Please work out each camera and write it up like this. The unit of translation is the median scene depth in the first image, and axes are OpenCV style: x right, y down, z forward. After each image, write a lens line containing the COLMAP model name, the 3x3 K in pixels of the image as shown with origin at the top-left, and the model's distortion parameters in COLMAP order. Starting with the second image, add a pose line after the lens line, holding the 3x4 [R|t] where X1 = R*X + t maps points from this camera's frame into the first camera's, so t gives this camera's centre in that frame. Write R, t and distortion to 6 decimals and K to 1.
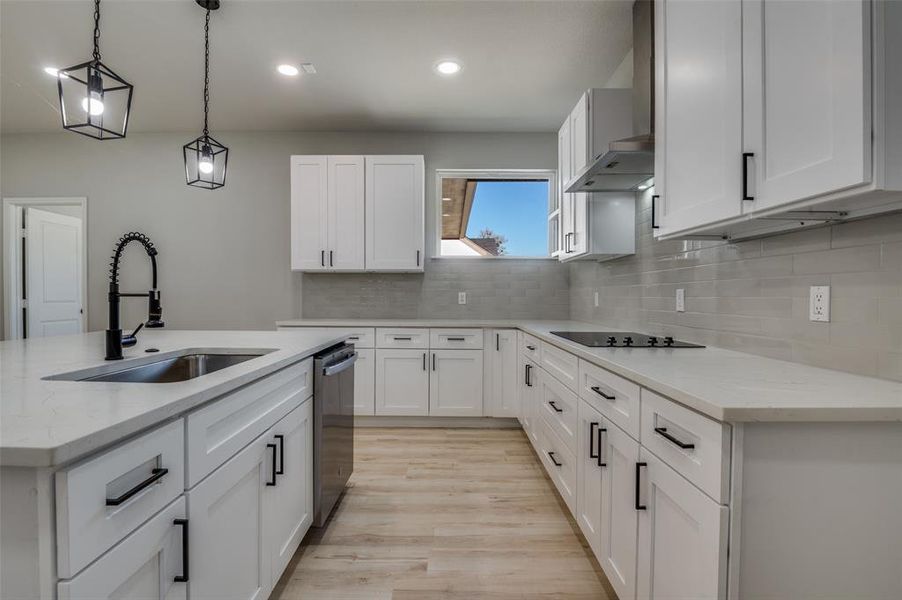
lens RADIAL K [[418.3, 0, 449.5], [0, 418.3, 299.4], [0, 0, 1]] dist [-0.011404, -0.007233]
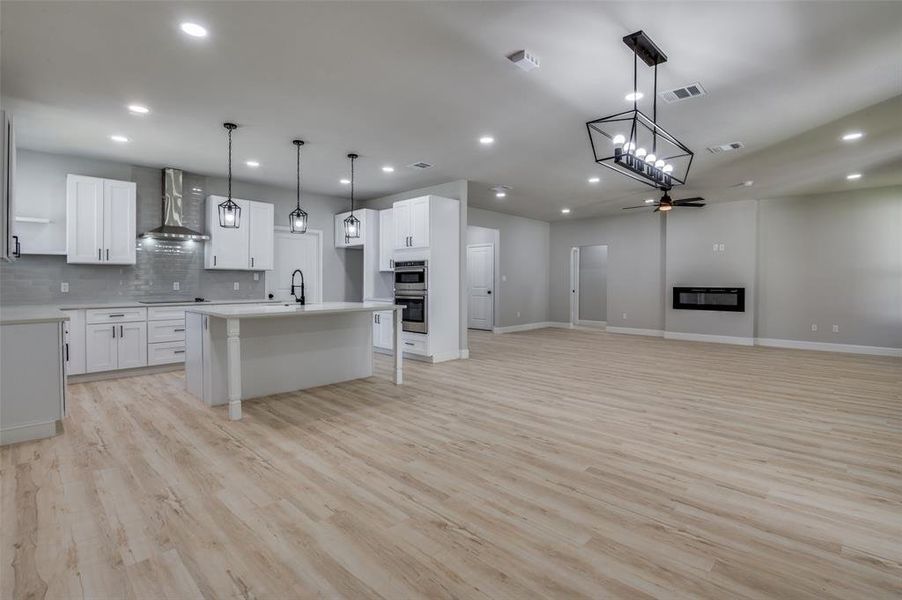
lens RADIAL K [[421.2, 0, 447.4], [0, 421.2, 281.1], [0, 0, 1]] dist [-0.024019, -0.000594]
pose [[-0.715839, -0.004296, 0.698252, -2.497501], [0.000027, 0.999981, 0.006181, -0.046806], [-0.698266, 0.004444, -0.715825, 1.606230]]
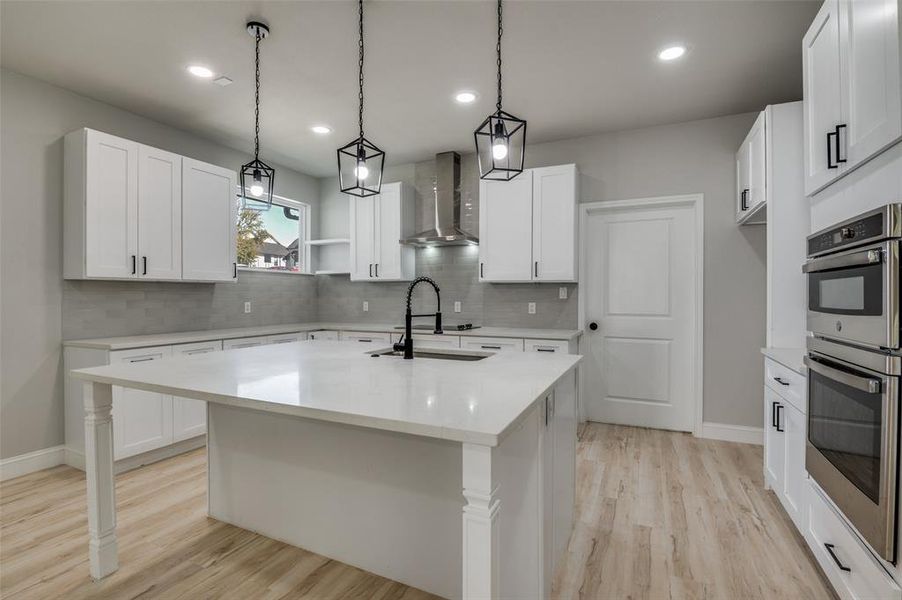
lens RADIAL K [[418.3, 0, 449.5], [0, 418.3, 299.4], [0, 0, 1]] dist [-0.011404, -0.007233]
pose [[0.424845, -0.011395, 0.905194, -1.290001], [0.008403, 0.999927, 0.008643, -0.051333], [-0.905227, 0.003934, 0.424910, 0.123862]]
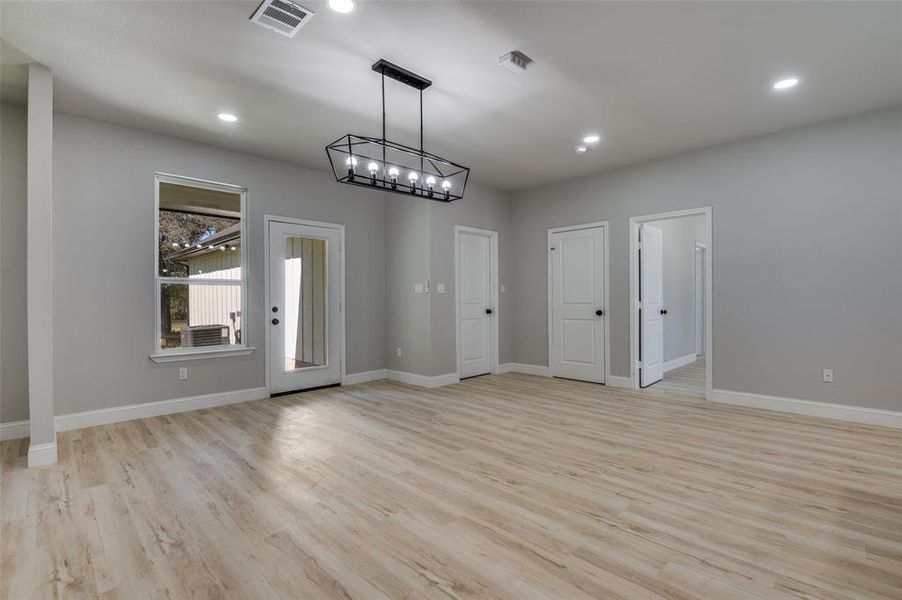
lens RADIAL K [[416.4, 0, 445.0], [0, 416.4, 298.4], [0, 0, 1]] dist [-0.020420, -0.000394]
pose [[0.696700, -0.005544, -0.717341, -1.059555], [0.000665, 0.999975, -0.007082, -0.002084], [0.717362, 0.004457, 0.696686, -0.439927]]
